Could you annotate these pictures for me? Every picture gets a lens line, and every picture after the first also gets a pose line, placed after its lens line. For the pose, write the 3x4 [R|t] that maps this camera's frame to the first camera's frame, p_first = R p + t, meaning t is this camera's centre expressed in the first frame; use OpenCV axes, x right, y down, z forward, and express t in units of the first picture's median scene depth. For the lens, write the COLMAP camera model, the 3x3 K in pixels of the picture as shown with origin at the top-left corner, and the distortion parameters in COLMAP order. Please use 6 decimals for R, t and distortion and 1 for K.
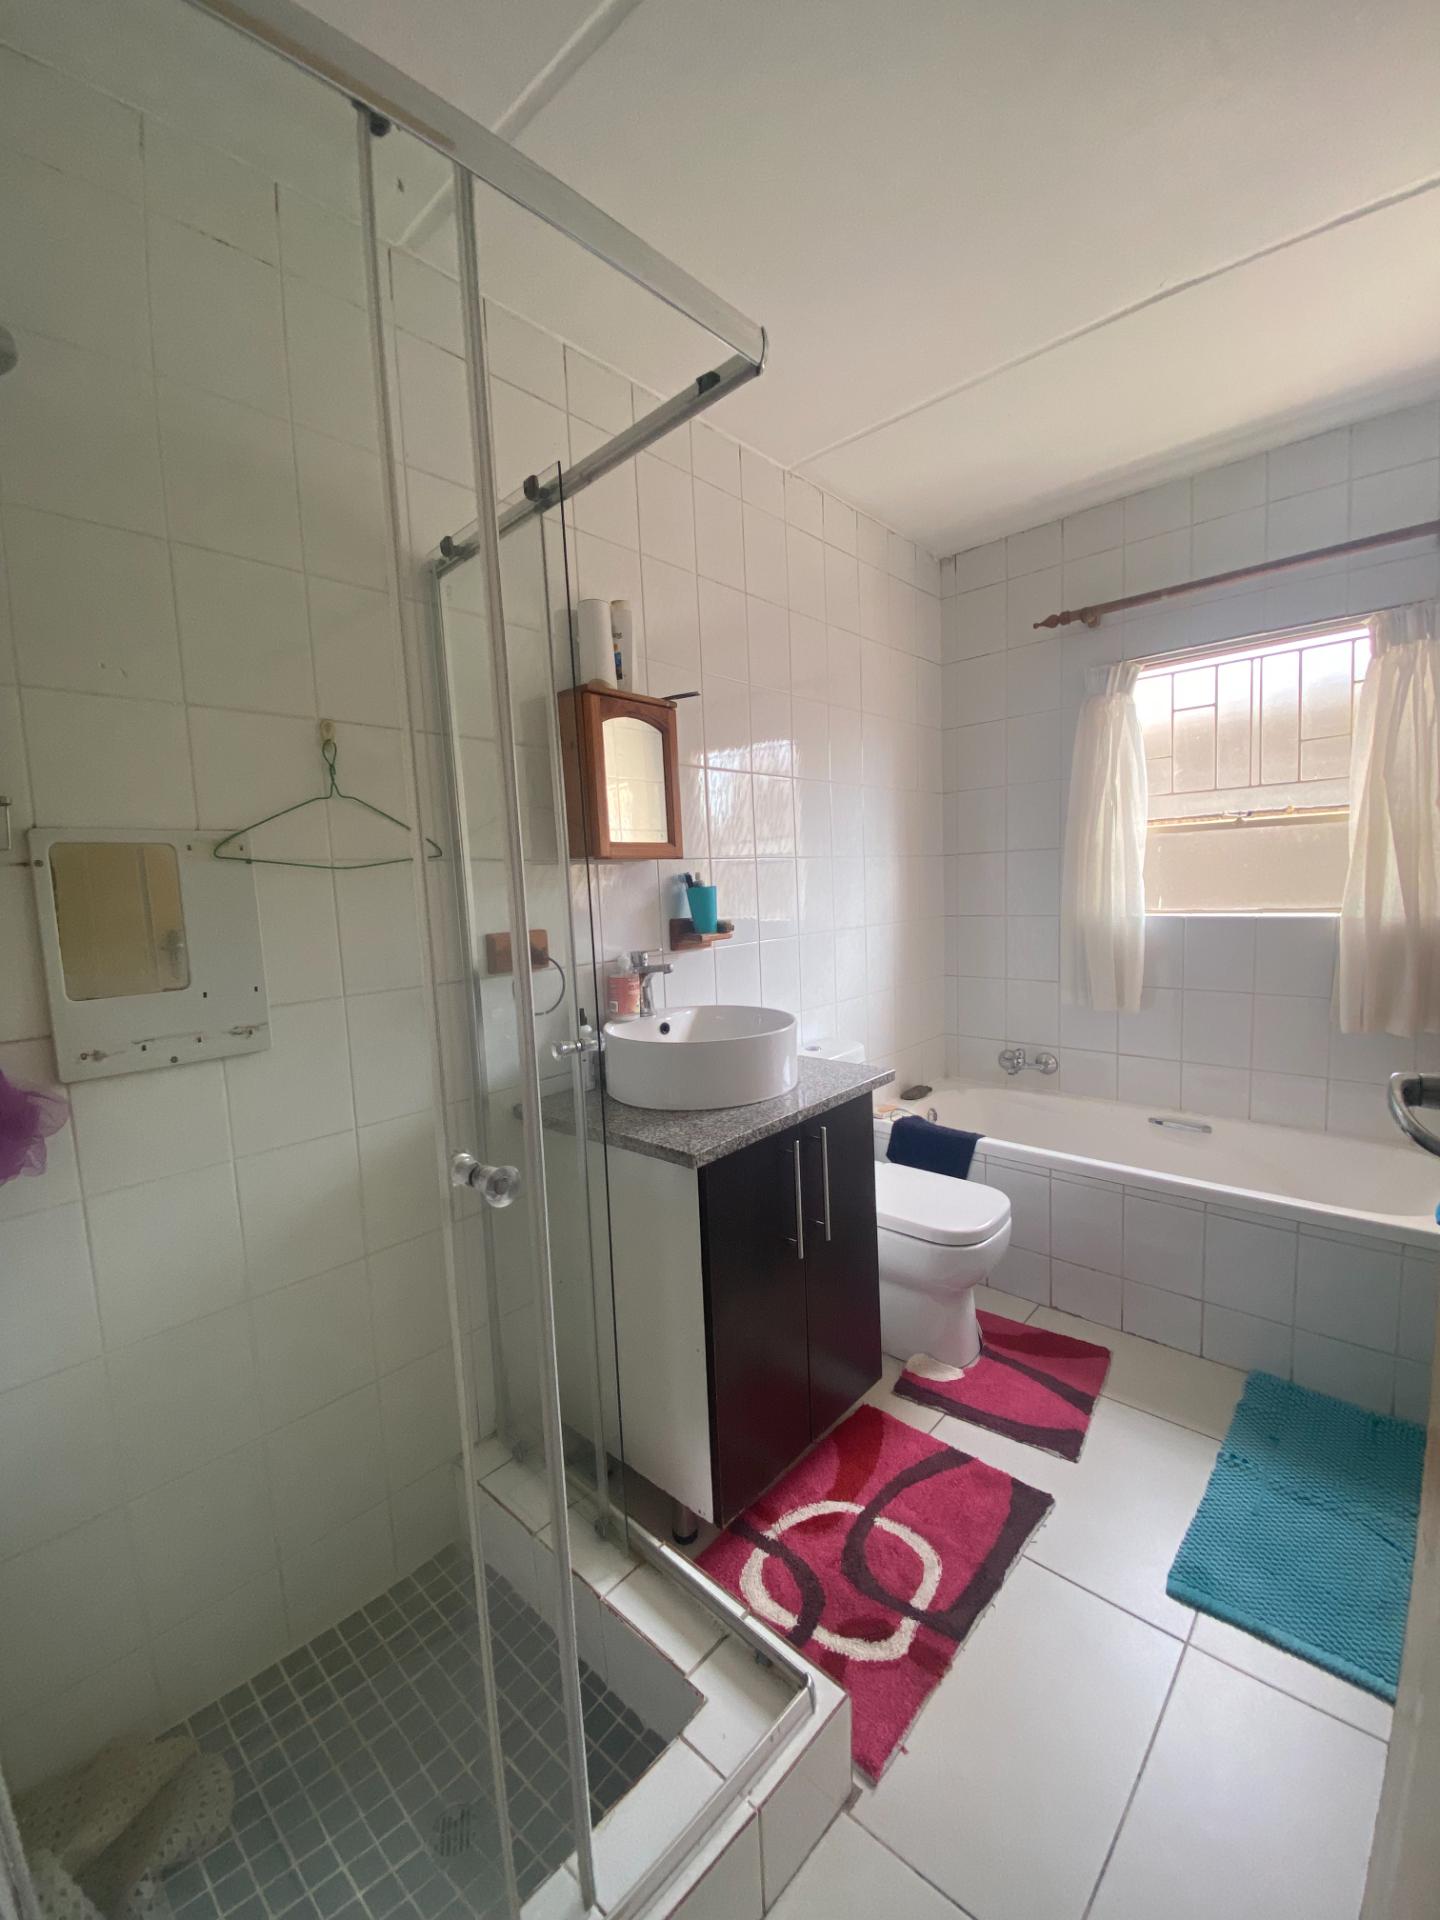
lens RADIAL K [[774.5, 0, 725.4], [0, 774.5, 967.4], [0, 0, 1]] dist [0.030114, -0.027680]
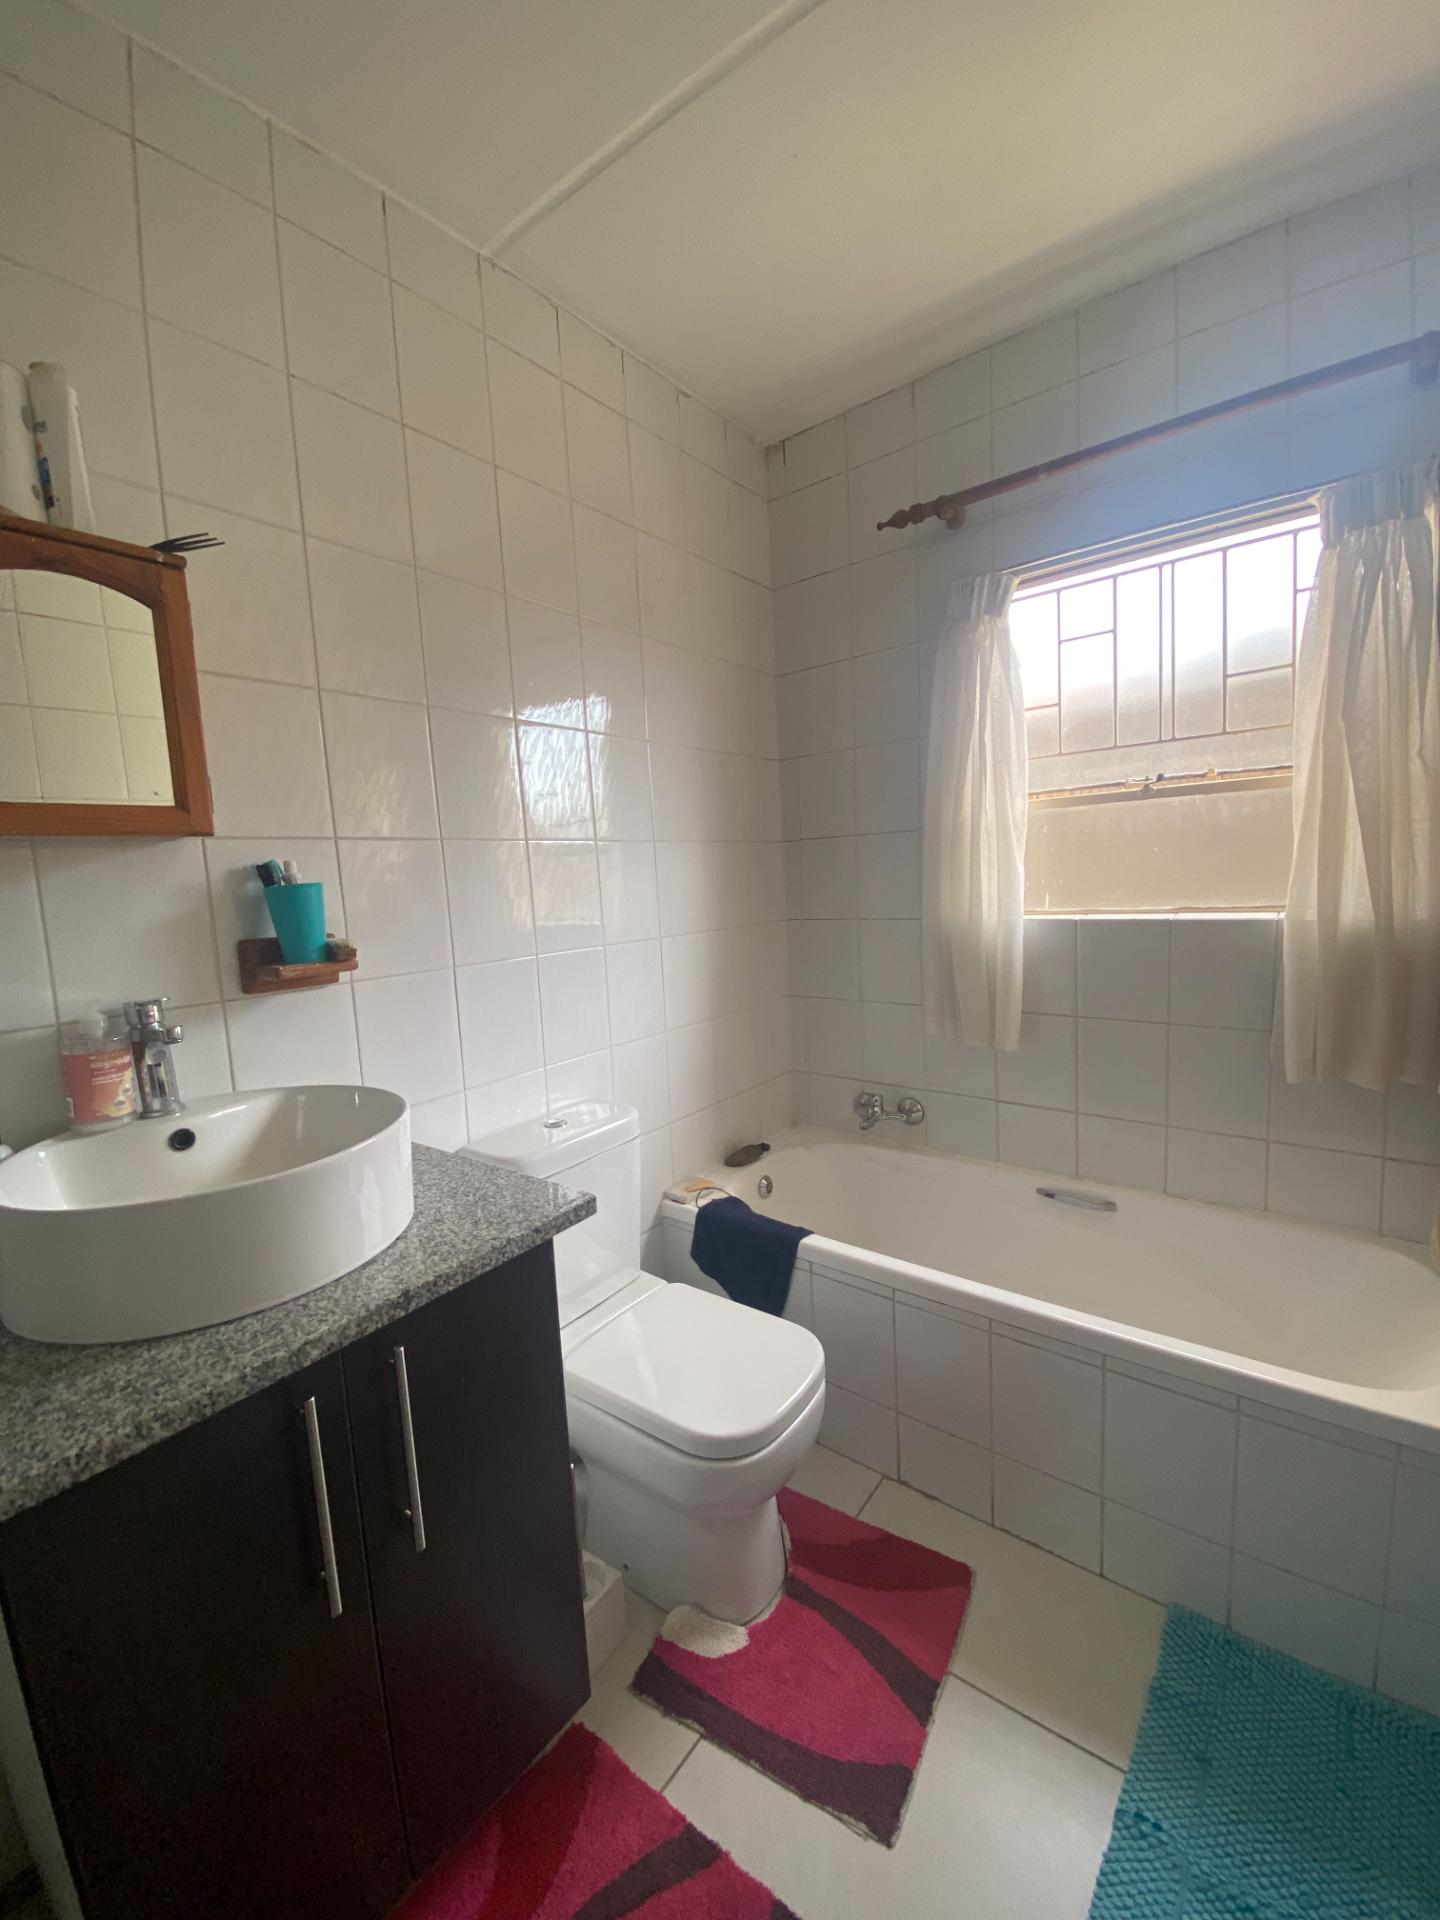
lens RADIAL K [[783.8, 0, 715.2], [0, 783.8, 967.8], [0, 0, 1]] dist [0.017926, -0.021329]
pose [[0.996937, -0.017303, 0.076266, 0.214394], [0.016776, 0.999831, 0.007553, -0.035128], [-0.076384, -0.006250, 0.997059, 0.322264]]
